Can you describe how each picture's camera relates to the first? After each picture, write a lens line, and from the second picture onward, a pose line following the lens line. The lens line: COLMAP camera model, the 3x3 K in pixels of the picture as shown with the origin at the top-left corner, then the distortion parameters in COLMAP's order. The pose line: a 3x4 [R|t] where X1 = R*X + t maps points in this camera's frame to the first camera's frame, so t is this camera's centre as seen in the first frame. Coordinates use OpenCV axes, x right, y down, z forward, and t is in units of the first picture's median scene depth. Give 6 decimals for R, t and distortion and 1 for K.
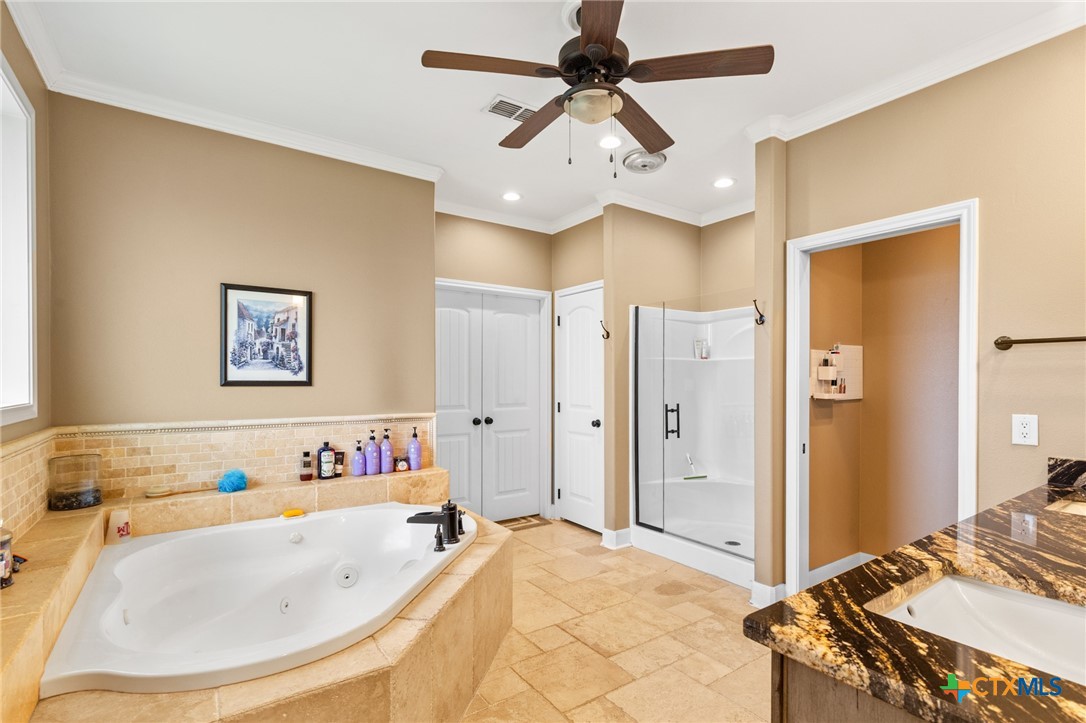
lens RADIAL K [[504.5, 0, 539.3], [0, 504.5, 381.0], [0, 0, 1]] dist [-0.001713, 0.001287]
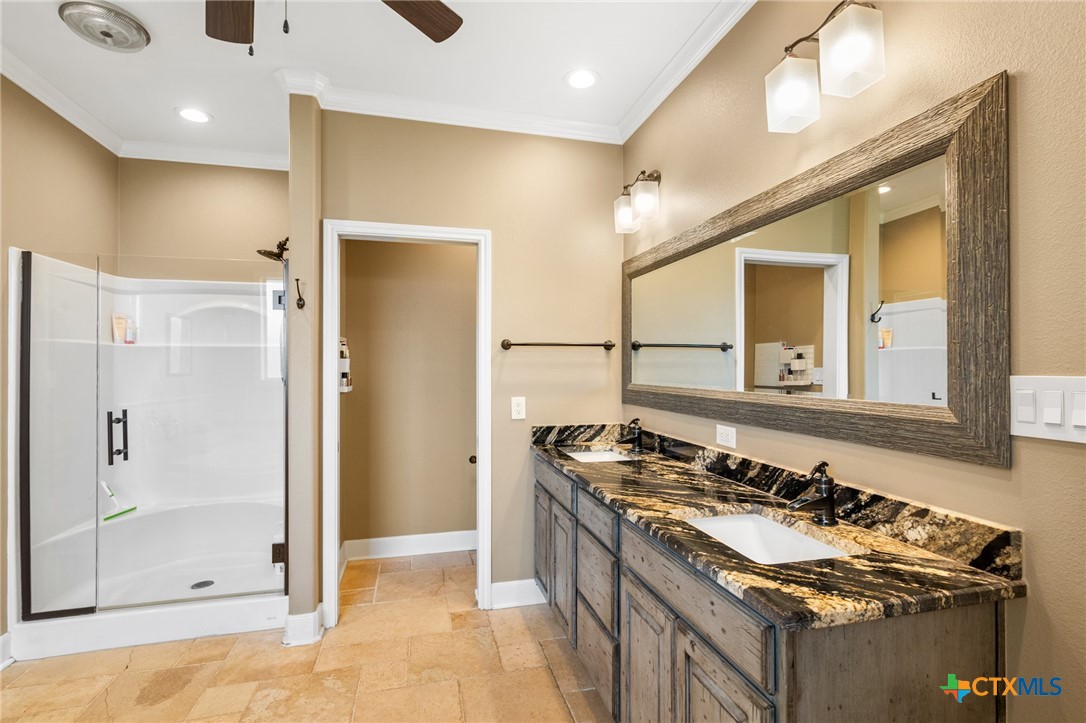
lens RADIAL K [[504.5, 0, 543.6], [0, 504.5, 362.2], [0, 0, 1]] dist [-0.001713, 0.001287]
pose [[0.351135, 0.005238, 0.936310, -0.298099], [0.006683, 0.999945, -0.008100, -0.017011], [-0.936301, 0.009102, 0.351080, 0.445156]]
